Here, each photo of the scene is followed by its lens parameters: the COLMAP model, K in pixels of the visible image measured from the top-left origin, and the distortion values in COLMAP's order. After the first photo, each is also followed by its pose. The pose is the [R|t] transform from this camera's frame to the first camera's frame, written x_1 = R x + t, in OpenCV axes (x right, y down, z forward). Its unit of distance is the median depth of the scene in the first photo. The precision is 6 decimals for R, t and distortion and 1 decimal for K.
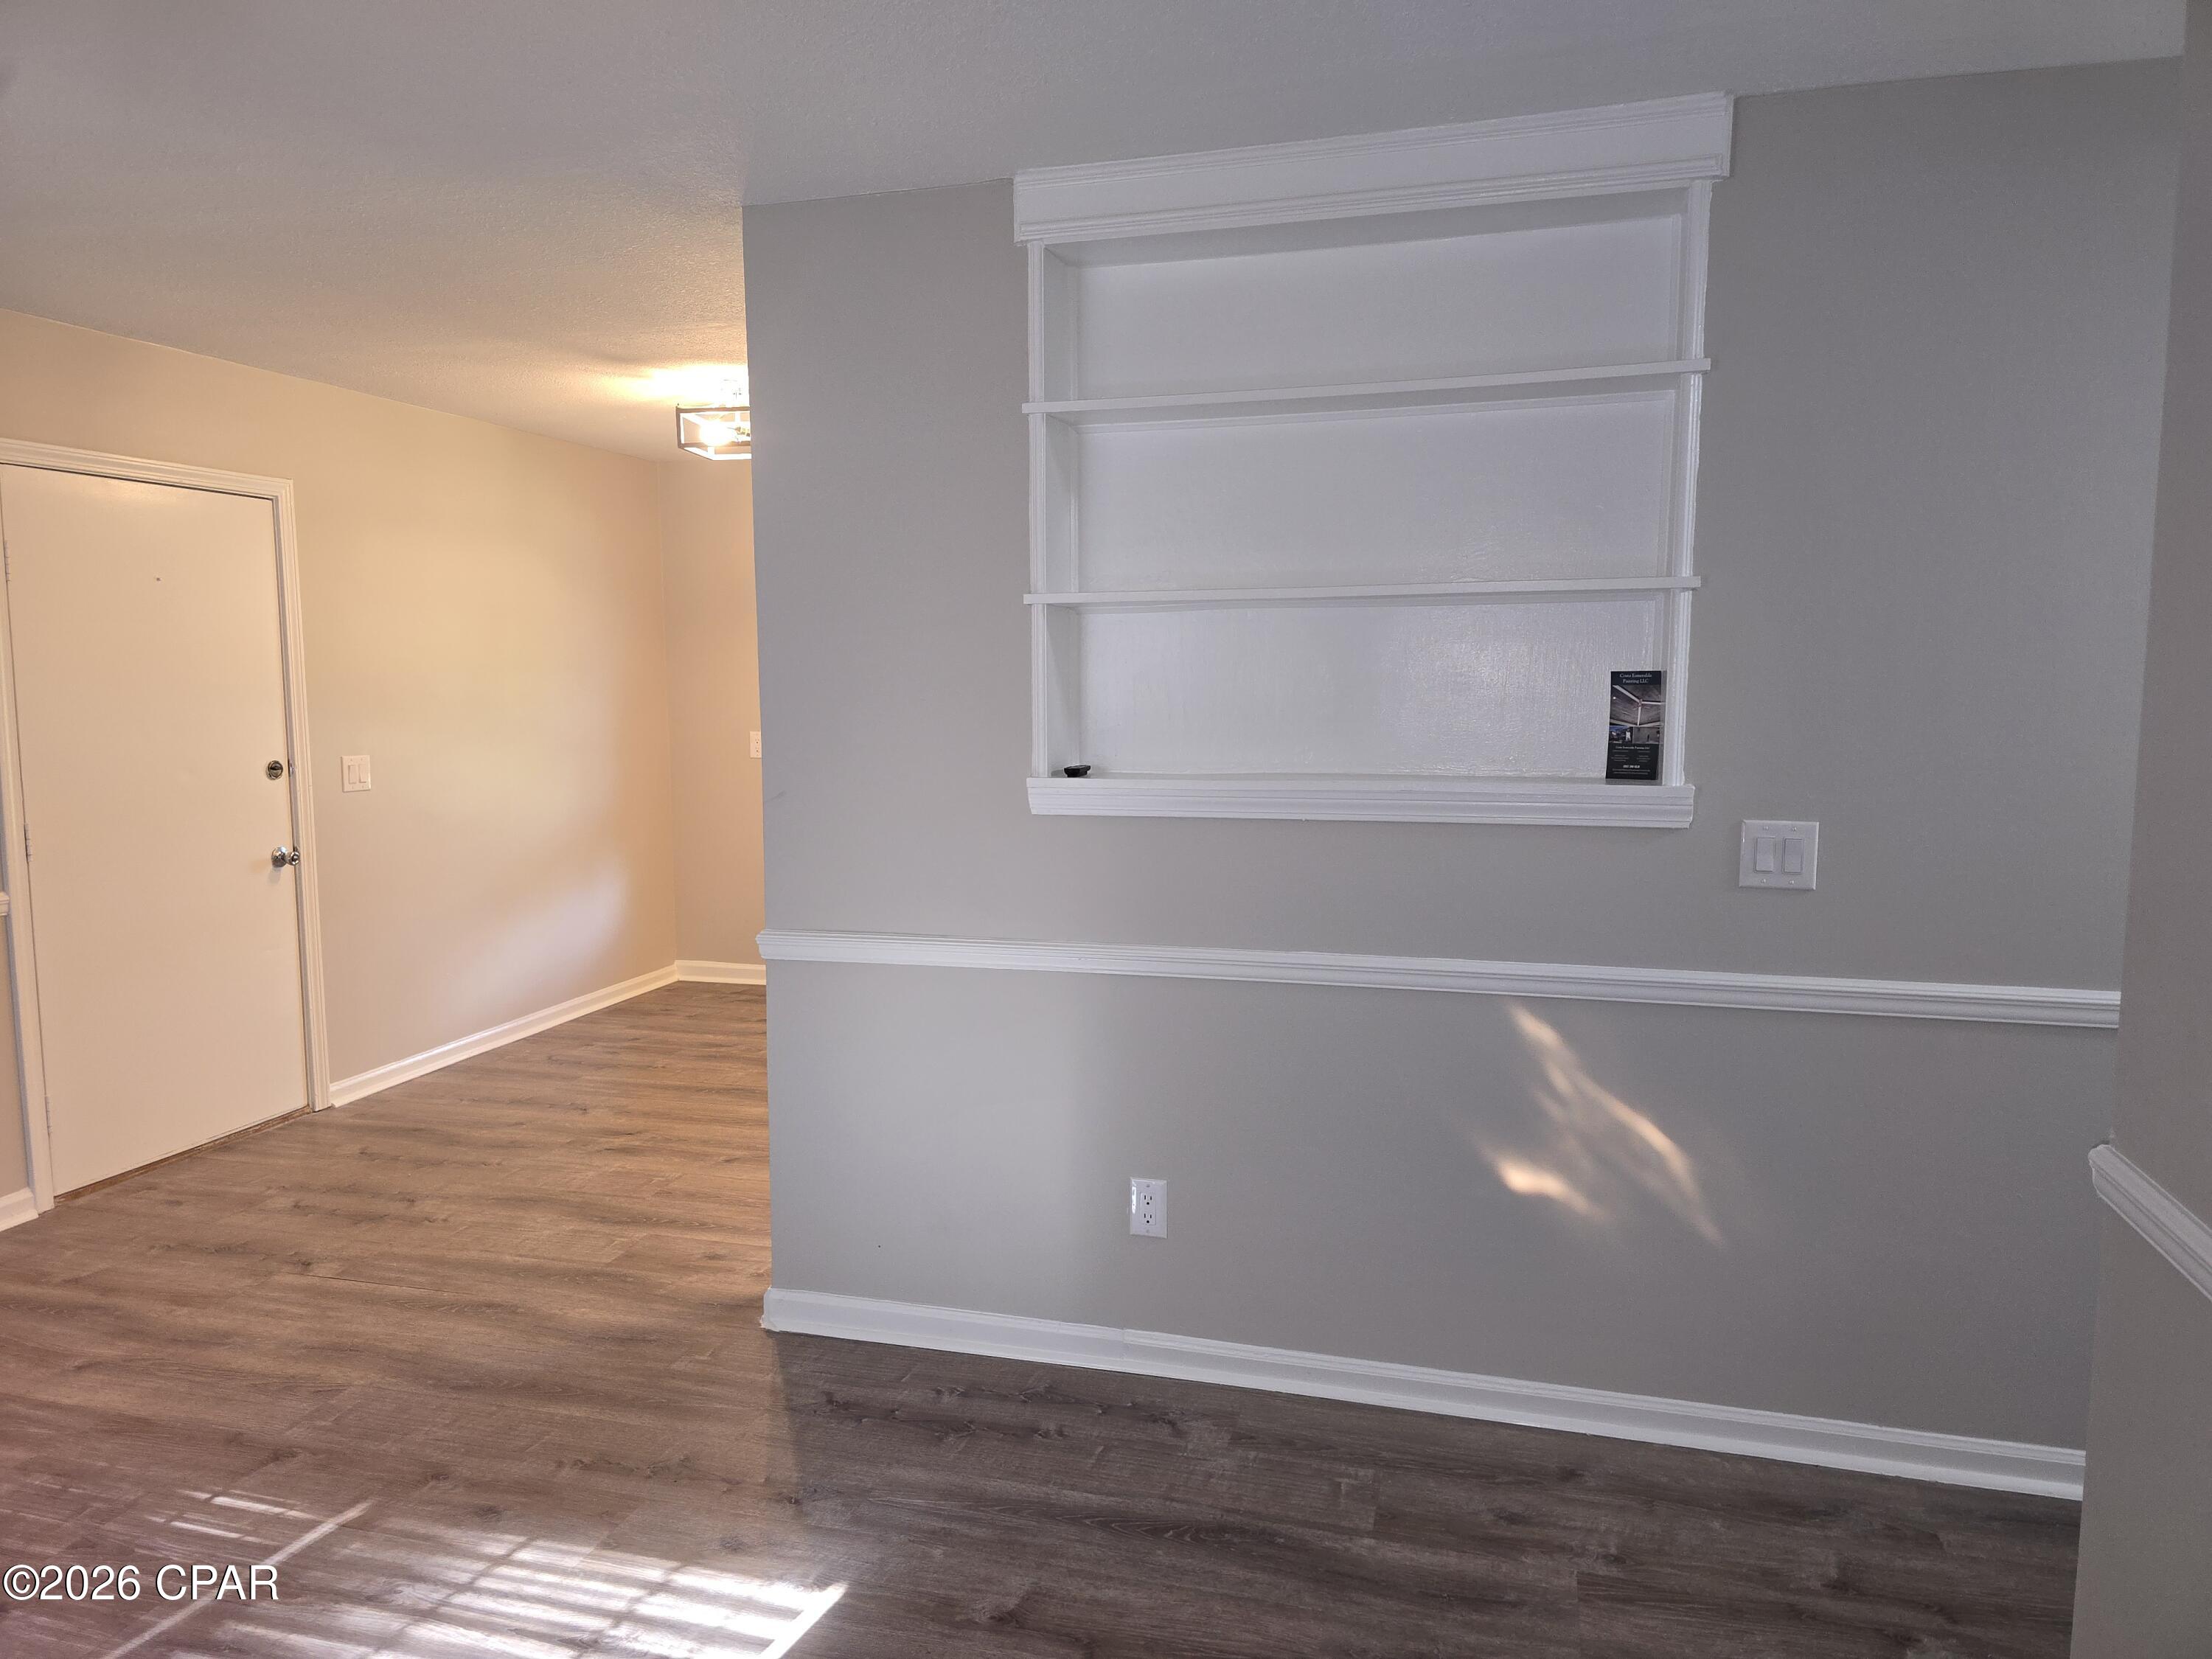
lens RADIAL K [[1487.3, 0, 1089.1], [0, 1487.3, 815.6], [0, 0, 1]] dist [0.073802, -0.070542]
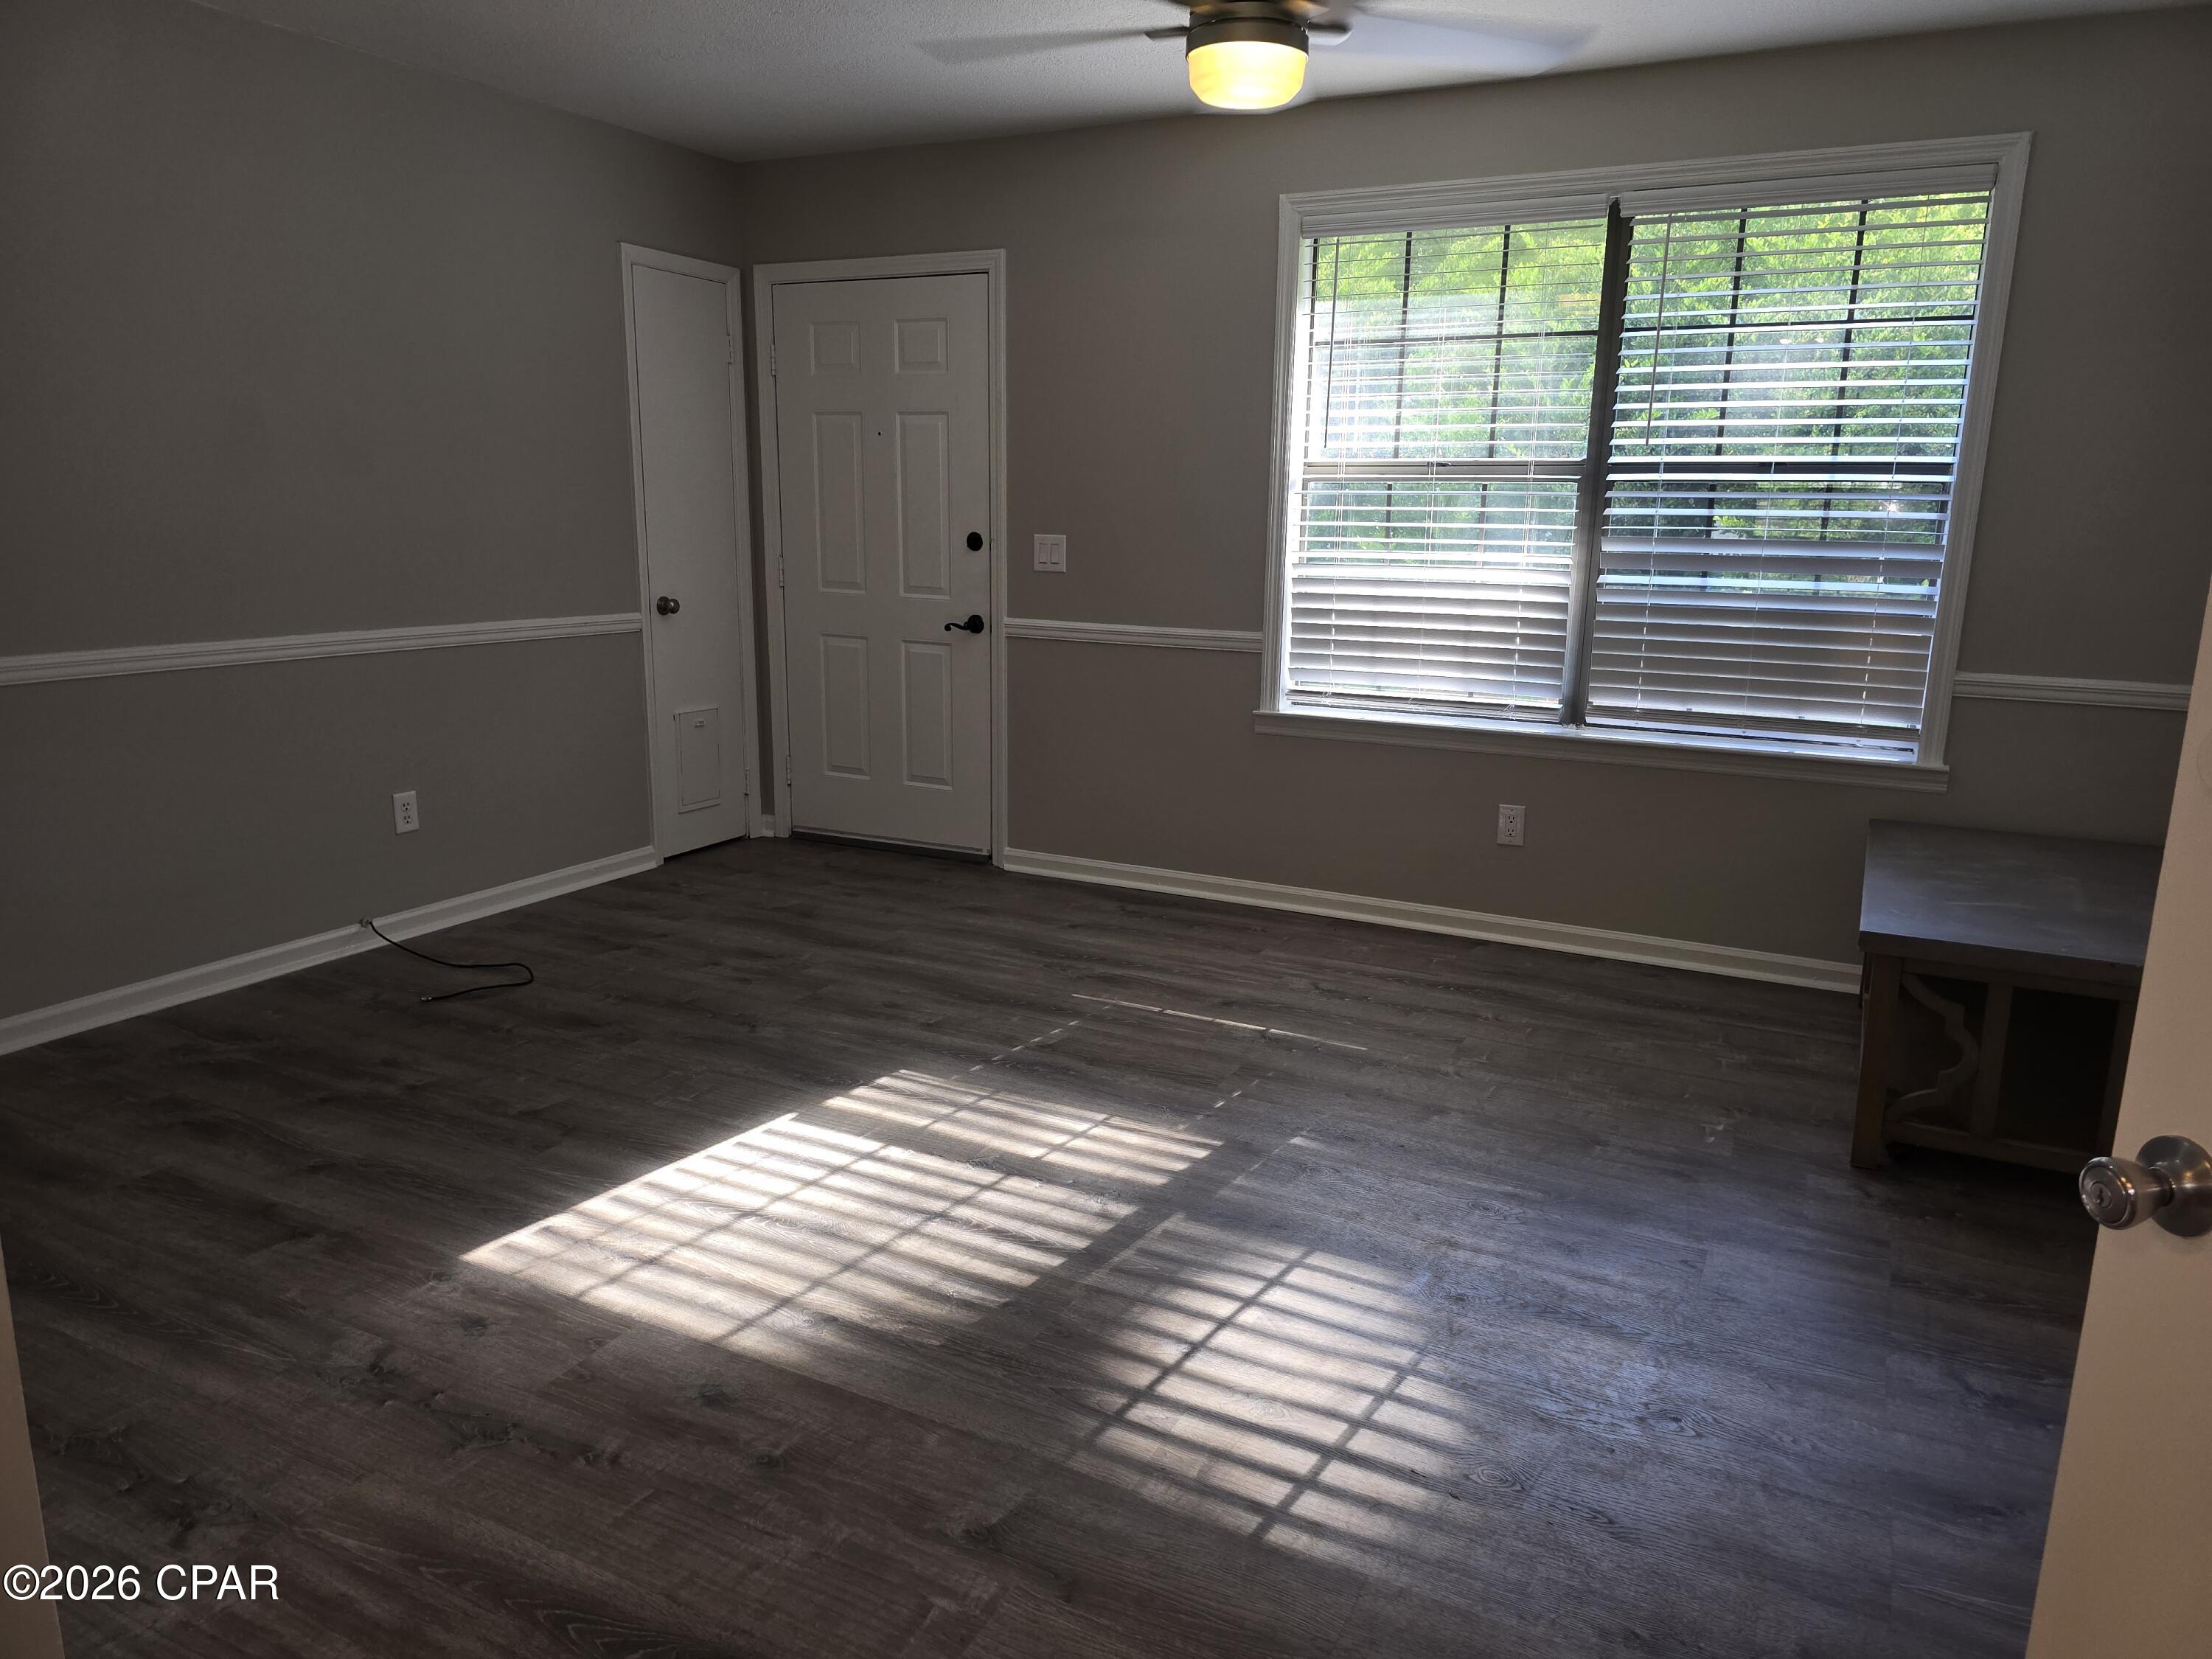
lens RADIAL K [[1487.3, 0, 1112.2], [0, 1487.3, 818.4], [0, 0, 1]] dist [0.073802, -0.070542]
pose [[-0.981578, -0.049368, 0.184573, -0.592754], [0.009299, 0.952553, 0.304232, -0.075453], [-0.190835, 0.300344, -0.934546, 1.295794]]
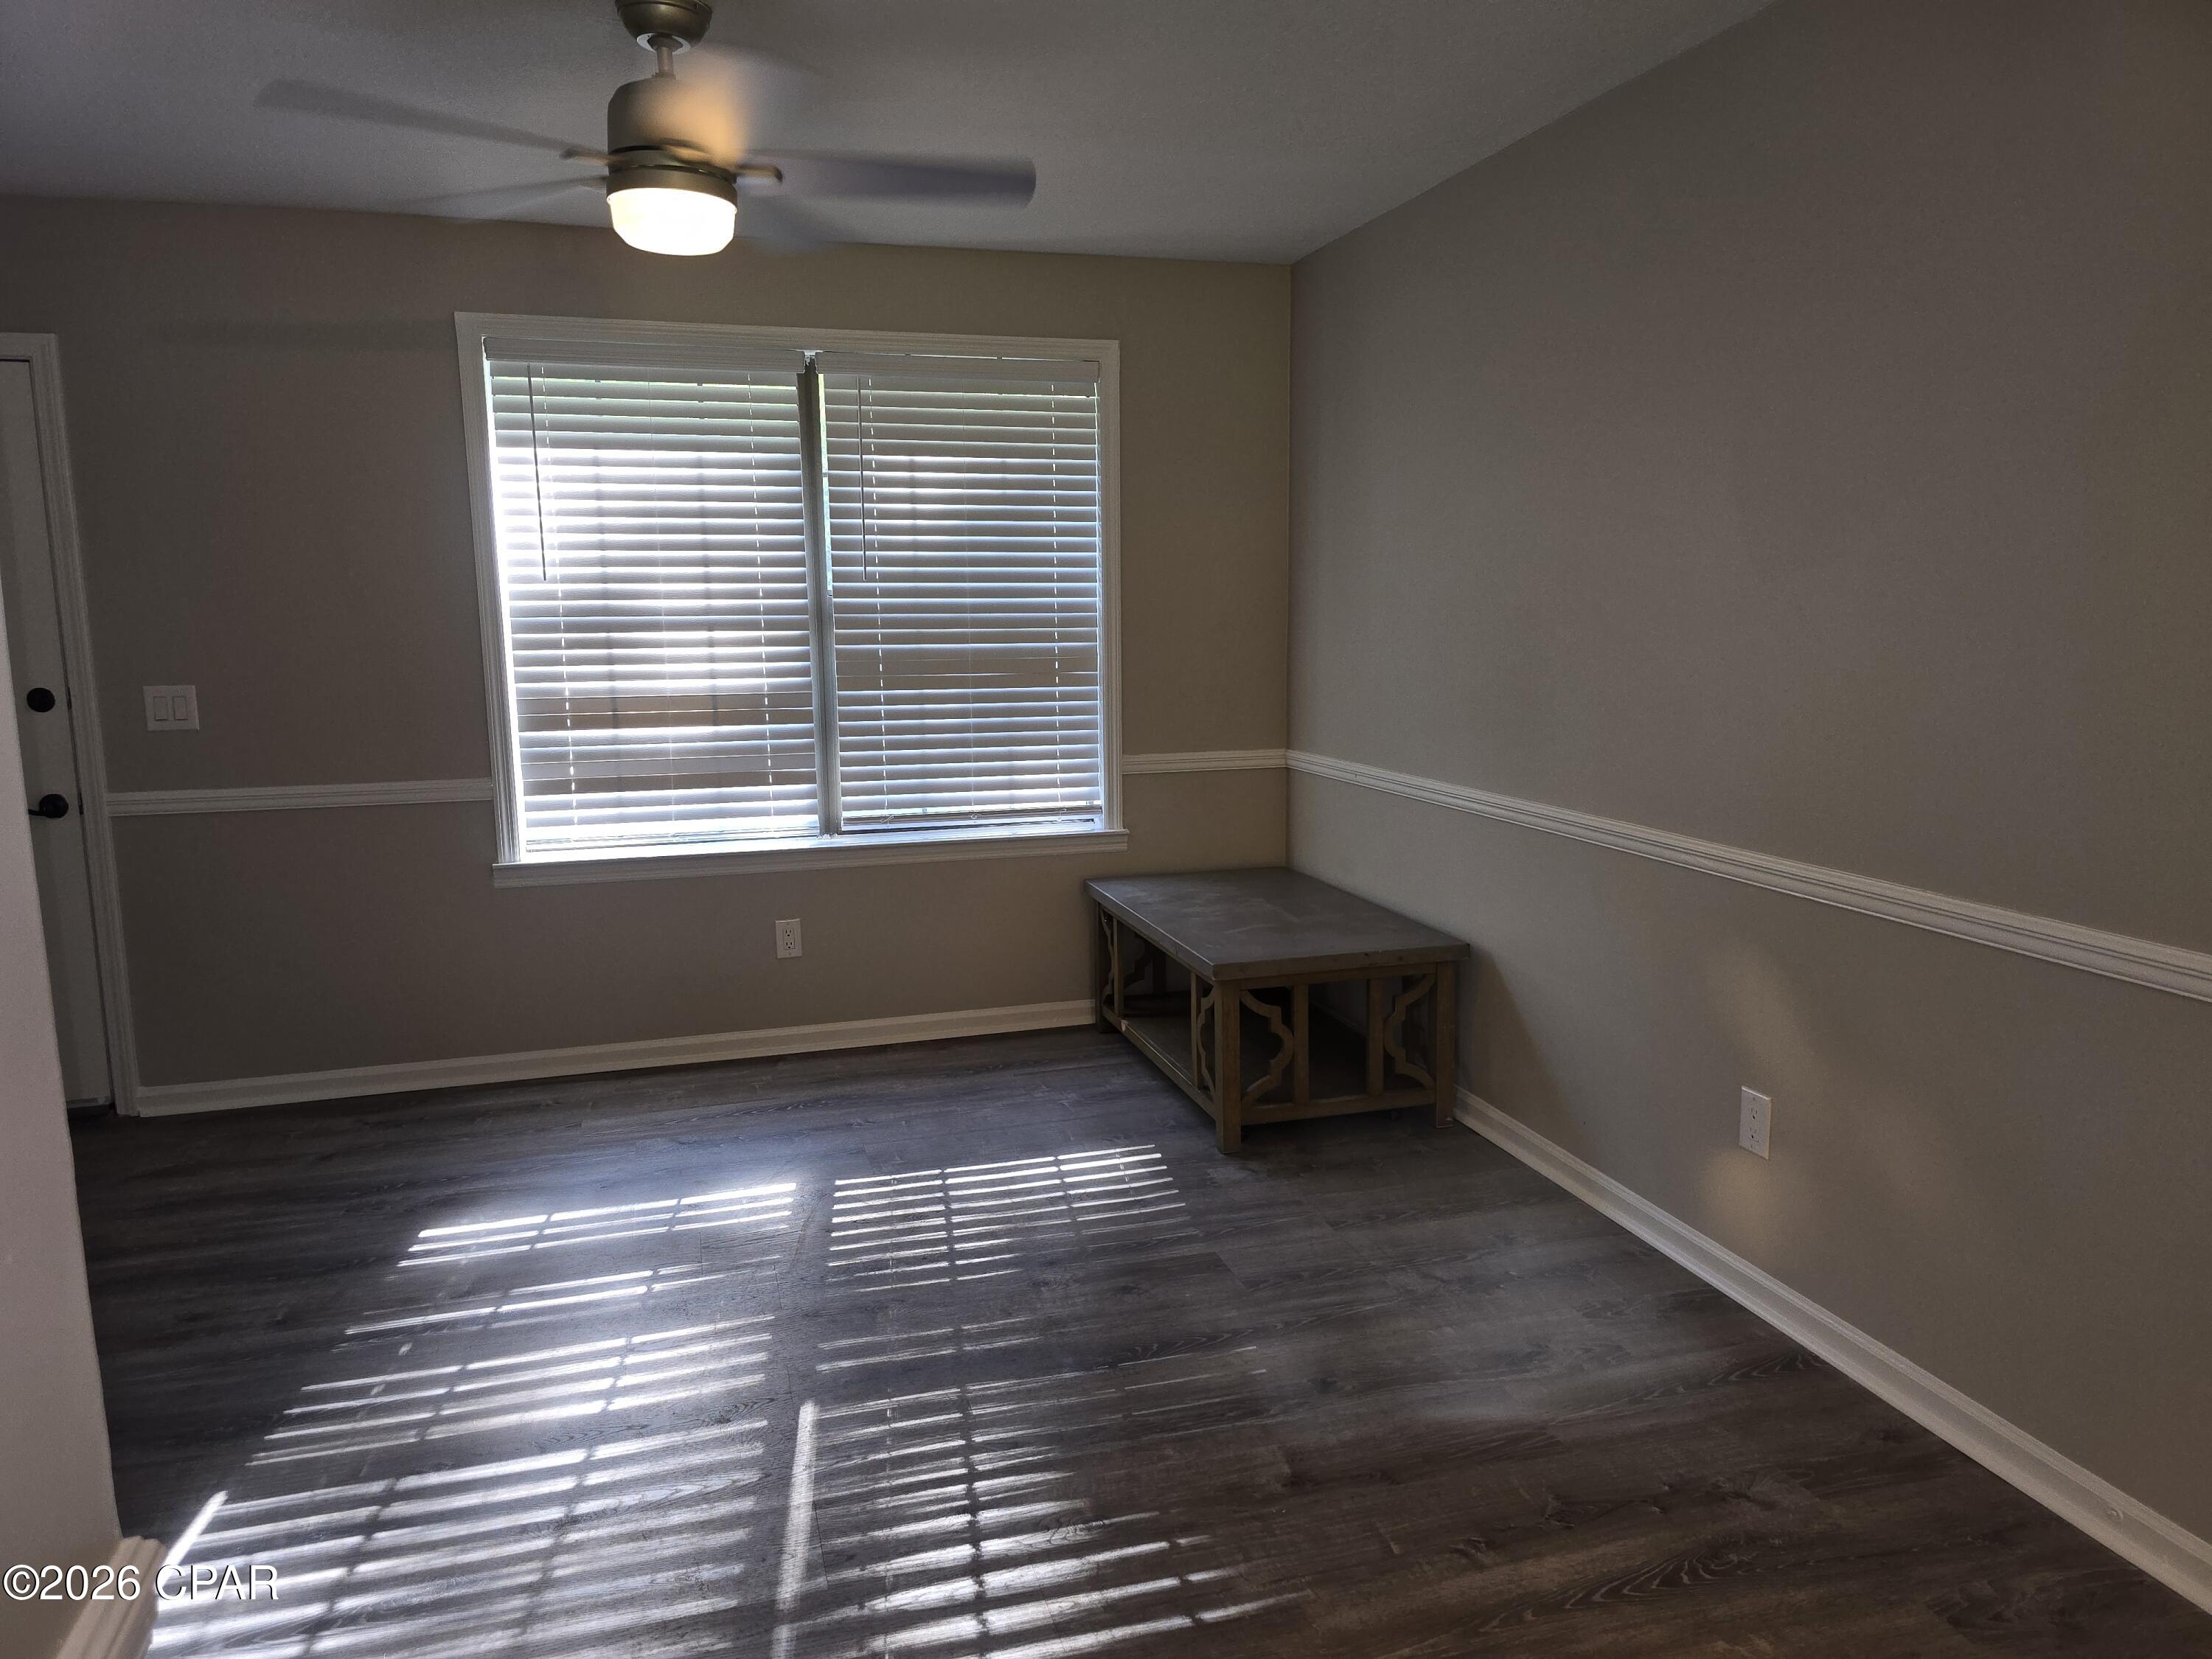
lens RADIAL K [[1487.3, 0, 1095.3], [0, 1487.3, 820.0], [0, 0, 1]] dist [0.073802, -0.070542]
pose [[-0.849165, 0.094601, -0.519586, -0.230789], [-0.034134, 0.971939, 0.232745, -0.096946], [0.527023, 0.215374, -0.822107, 1.240208]]
